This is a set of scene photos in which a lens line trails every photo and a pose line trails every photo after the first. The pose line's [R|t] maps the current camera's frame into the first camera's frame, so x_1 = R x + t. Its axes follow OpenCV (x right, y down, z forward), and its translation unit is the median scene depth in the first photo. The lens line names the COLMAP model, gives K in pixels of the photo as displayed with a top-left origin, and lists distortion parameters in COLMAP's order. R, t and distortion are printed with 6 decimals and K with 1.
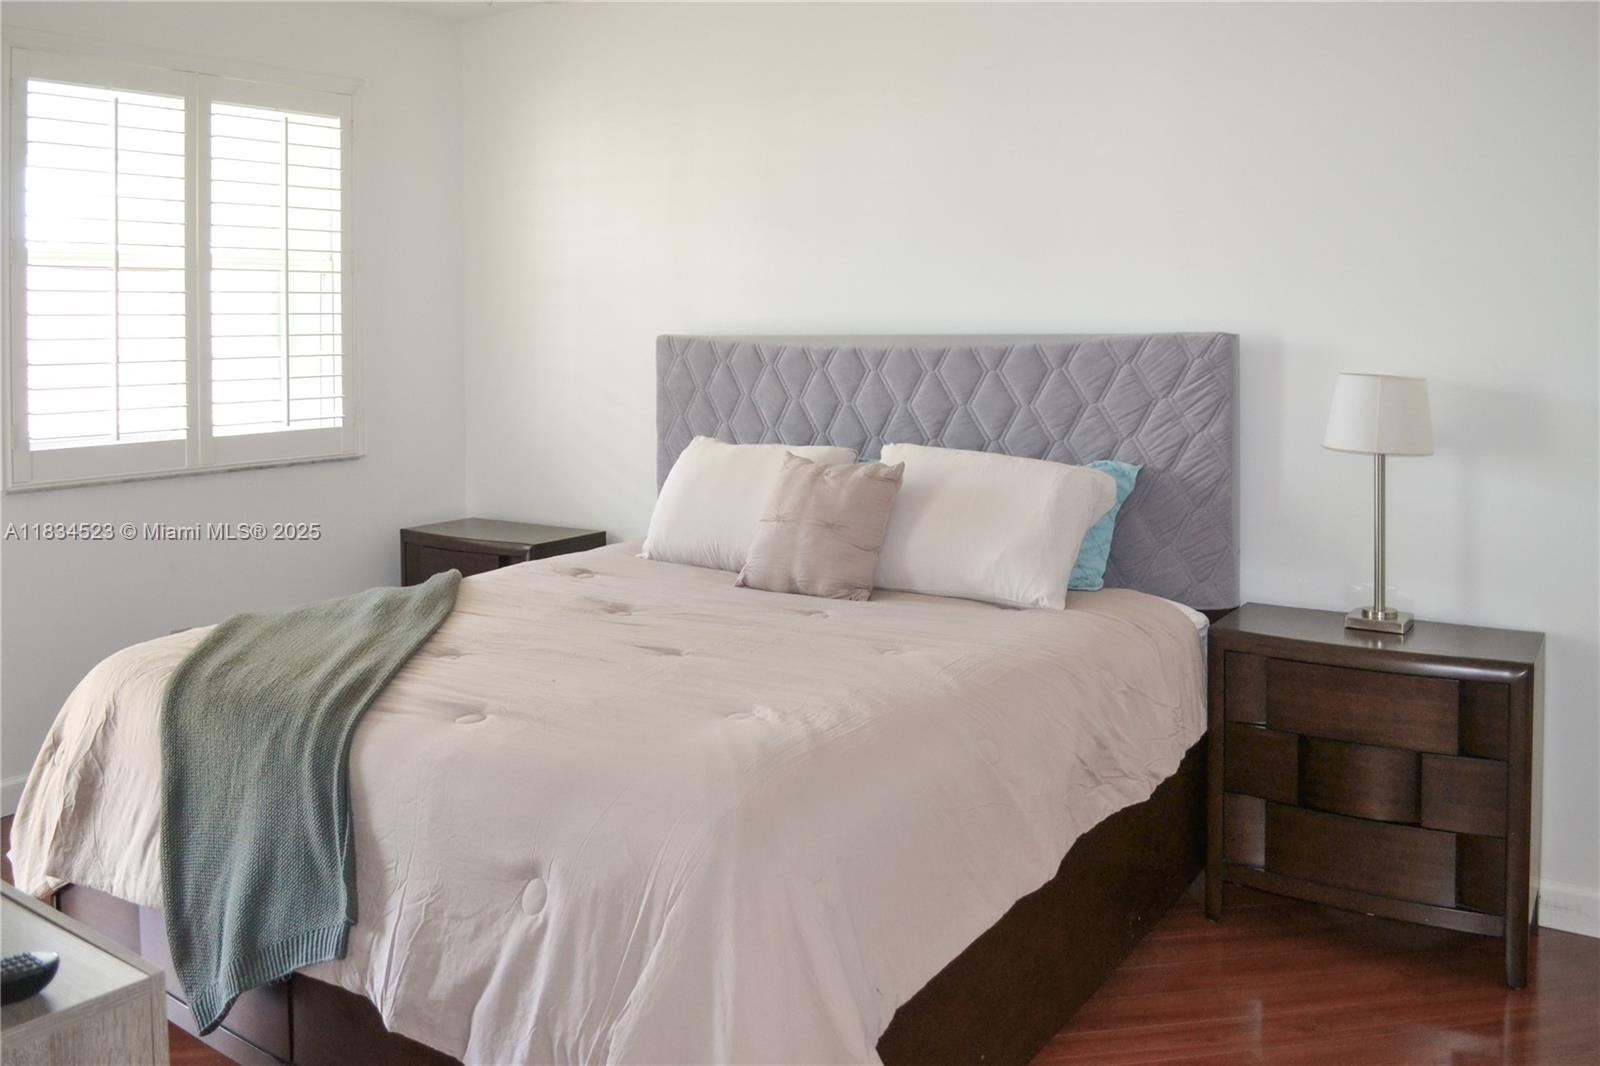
lens RADIAL K [[1286.7, 0, 800.0], [0, 1286.7, 533.0], [0, 0, 1]] dist [-0.052921, -0.008536]
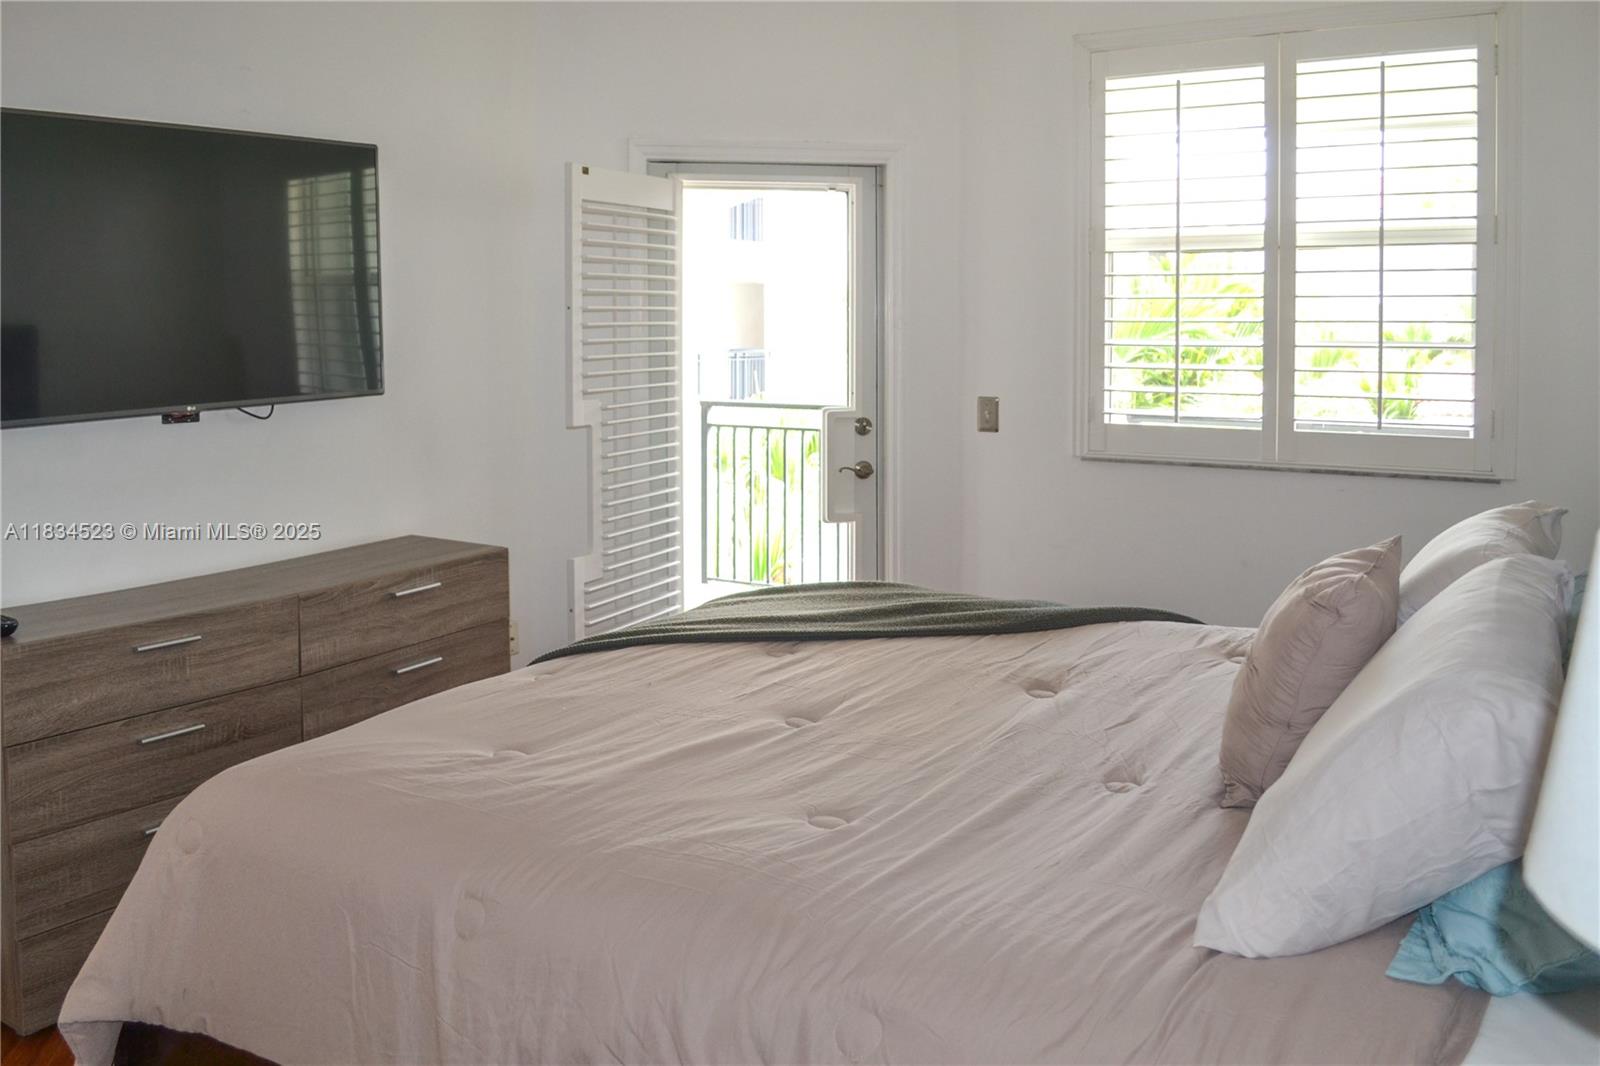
lens RADIAL K [[1286.7, 0, 800.0], [0, 1286.7, 533.0], [0, 0, 1]] dist [-0.052921, -0.008536]
pose [[0.110055, 0.169811, -0.979312, 0.433134], [-0.151233, 0.976686, 0.152360, -0.095276], [0.982353, 0.131336, 0.133170, 0.567583]]
